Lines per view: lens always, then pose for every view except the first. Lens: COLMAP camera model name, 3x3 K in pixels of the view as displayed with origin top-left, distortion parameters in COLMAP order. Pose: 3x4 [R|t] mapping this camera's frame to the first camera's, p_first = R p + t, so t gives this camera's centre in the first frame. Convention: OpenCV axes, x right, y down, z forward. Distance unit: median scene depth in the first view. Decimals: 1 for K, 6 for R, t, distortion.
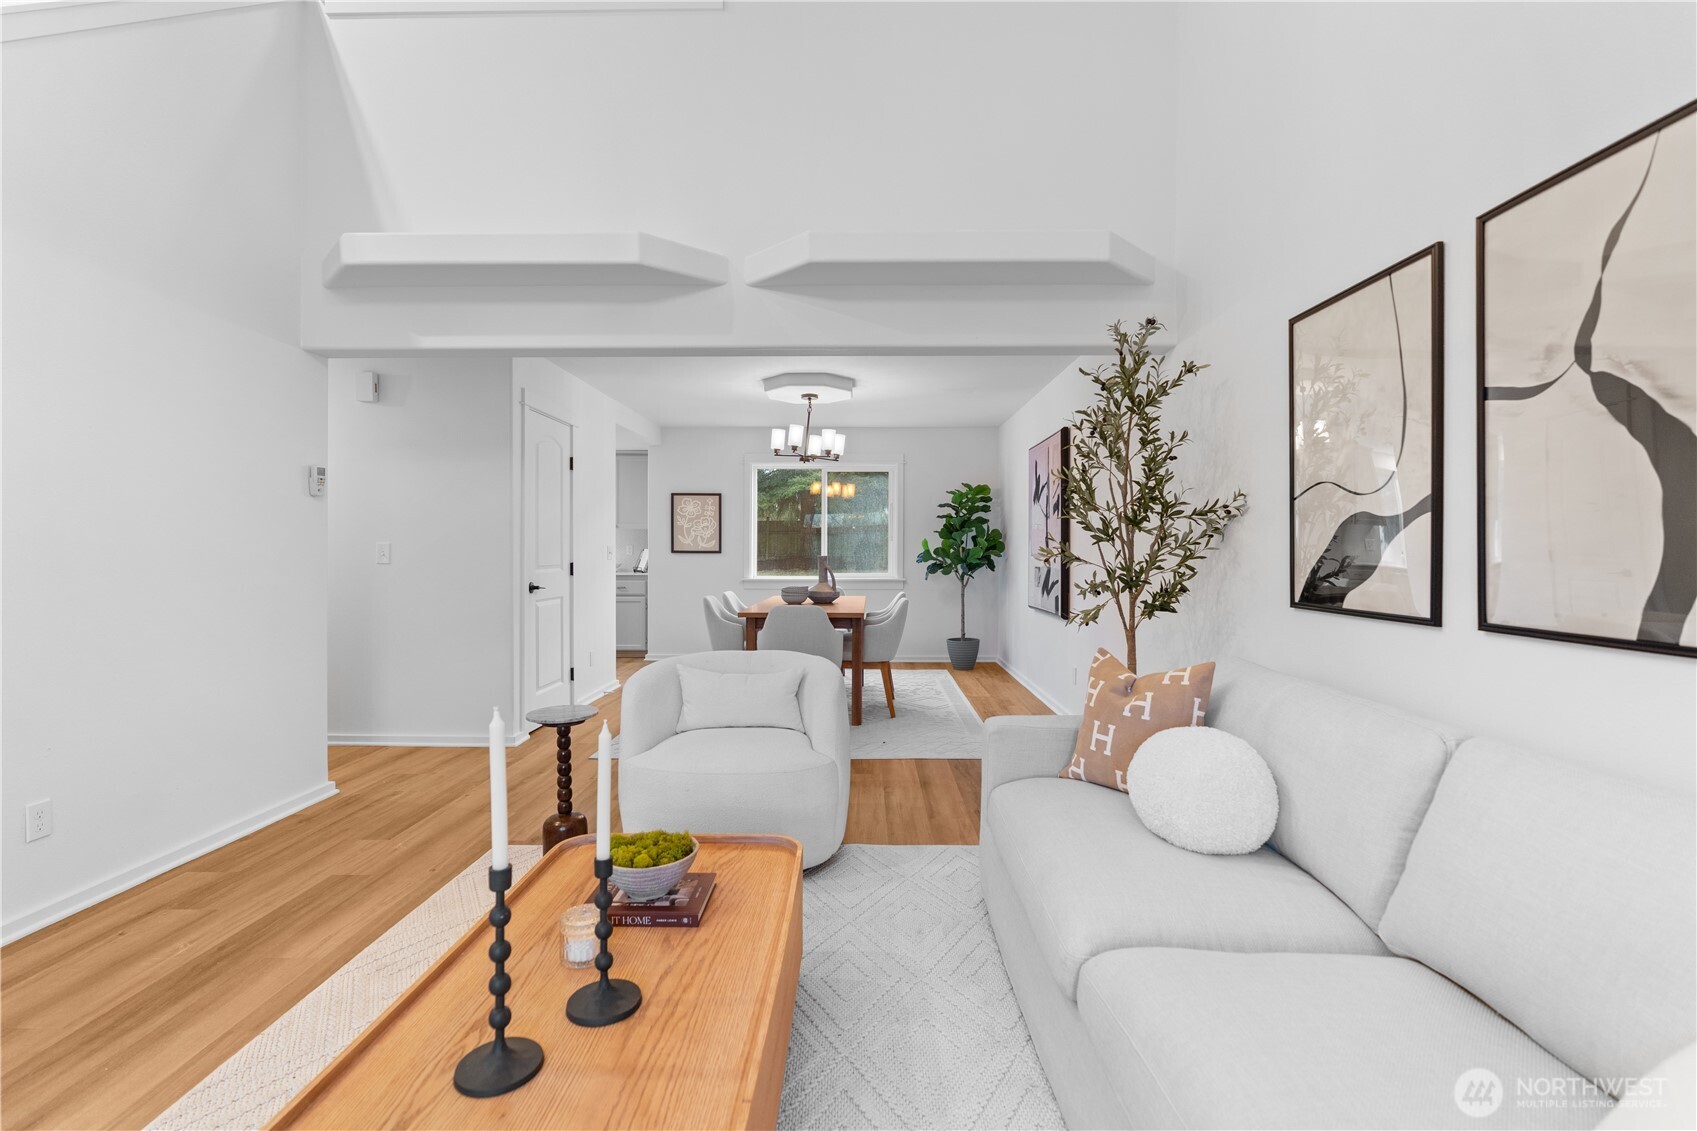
lens RADIAL K [[754.8, 0, 861.5], [0, 754.8, 558.9], [0, 0, 1]] dist [-0.015237, 0.004093]
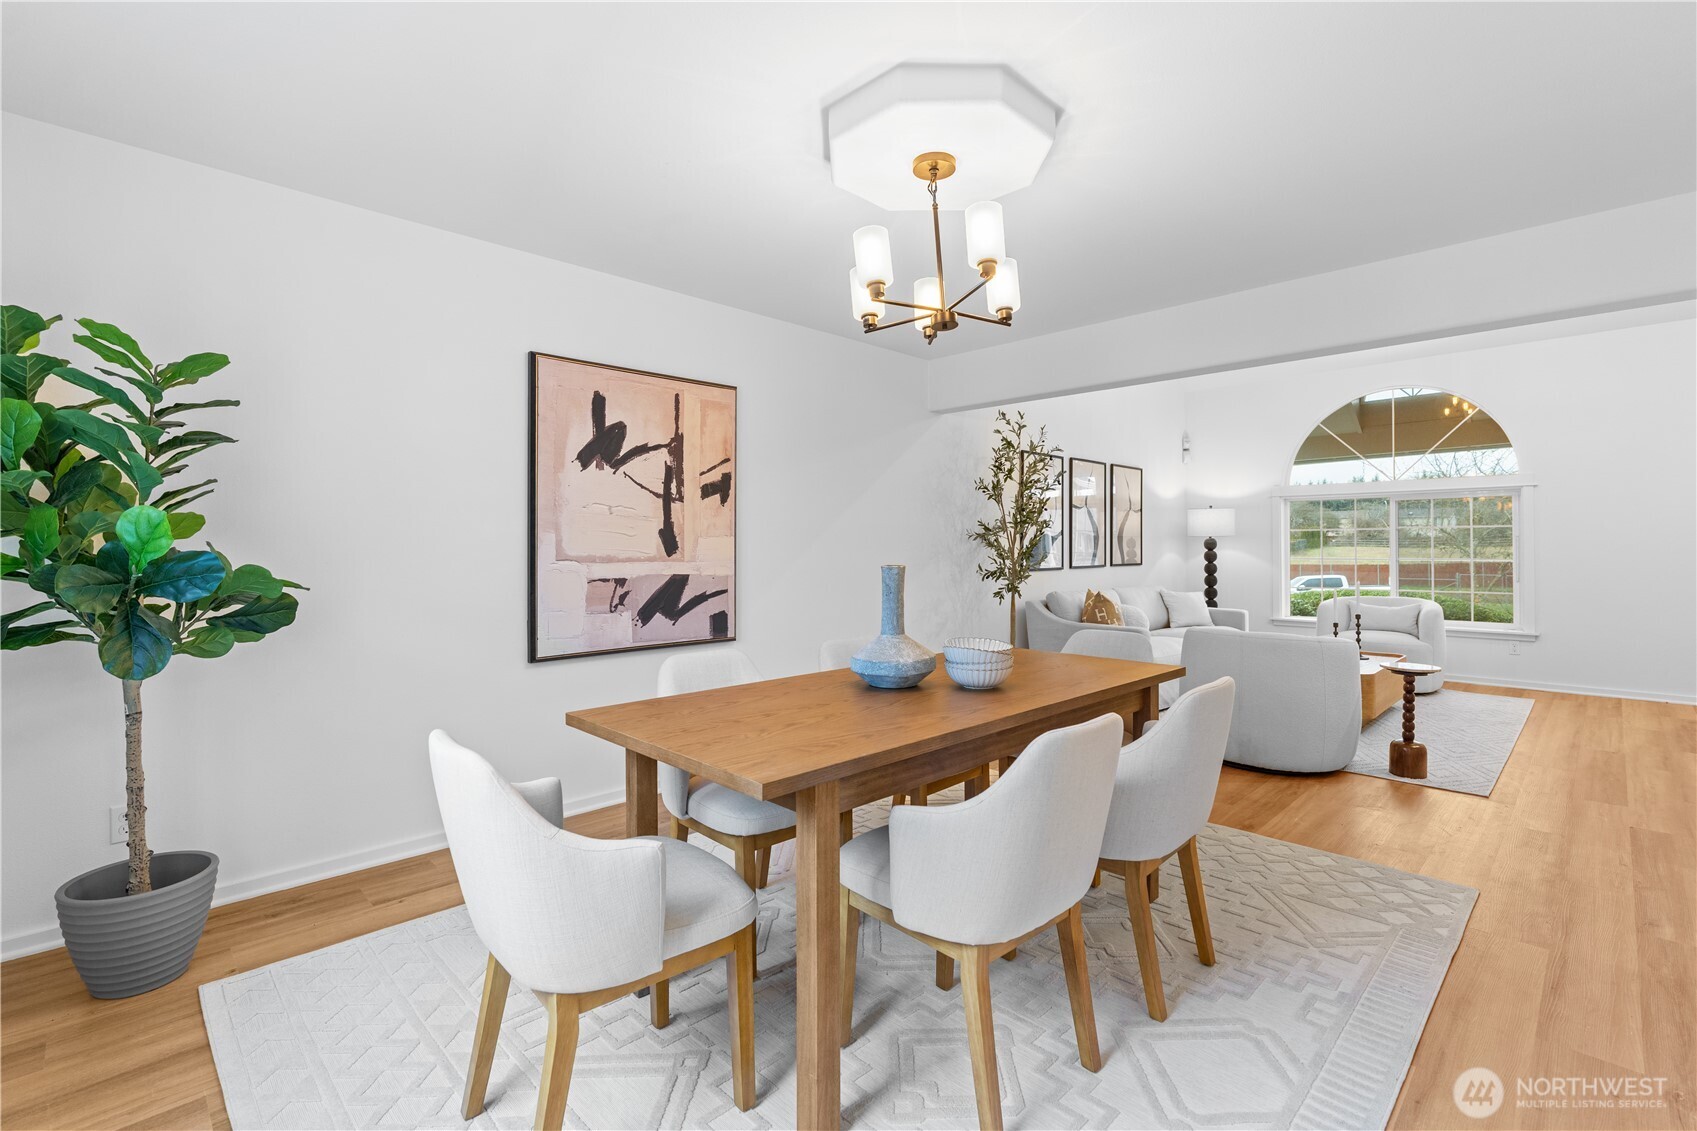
lens RADIAL K [[765.9, 0, 836.6], [0, 765.9, 536.0], [0, 0, 1]] dist [-0.013989, 0.000667]
pose [[-0.702053, 0.012707, 0.712011, -0.635471], [0.011841, 0.999911, -0.006170, -0.034188], [-0.712026, 0.004099, -0.702141, 2.655006]]
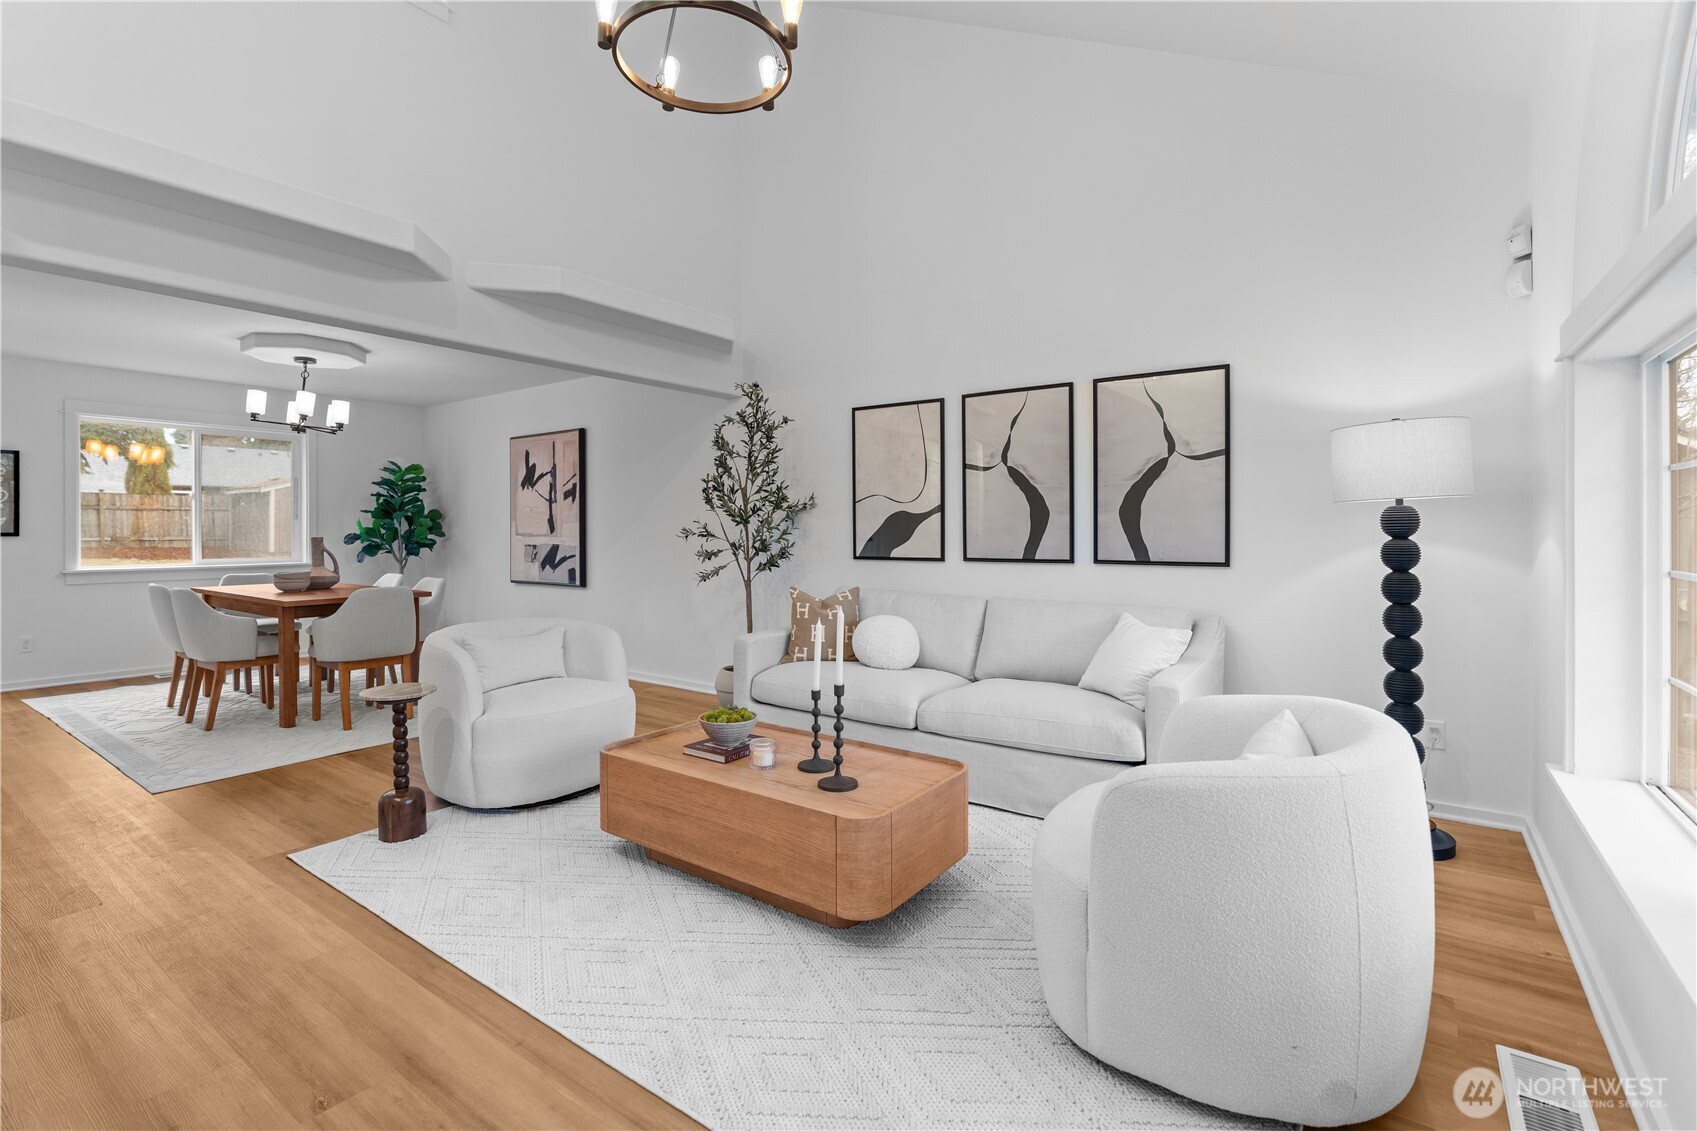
lens RADIAL K [[765.9, 0, 836.6], [0, 765.9, 536.0], [0, 0, 1]] dist [-0.013989, 0.000667]
pose [[0.588778, -0.009172, 0.808243, -0.869389], [0.012386, 0.999921, 0.002324, 0.000368], [-0.808200, 0.008643, 0.588845, -0.089785]]
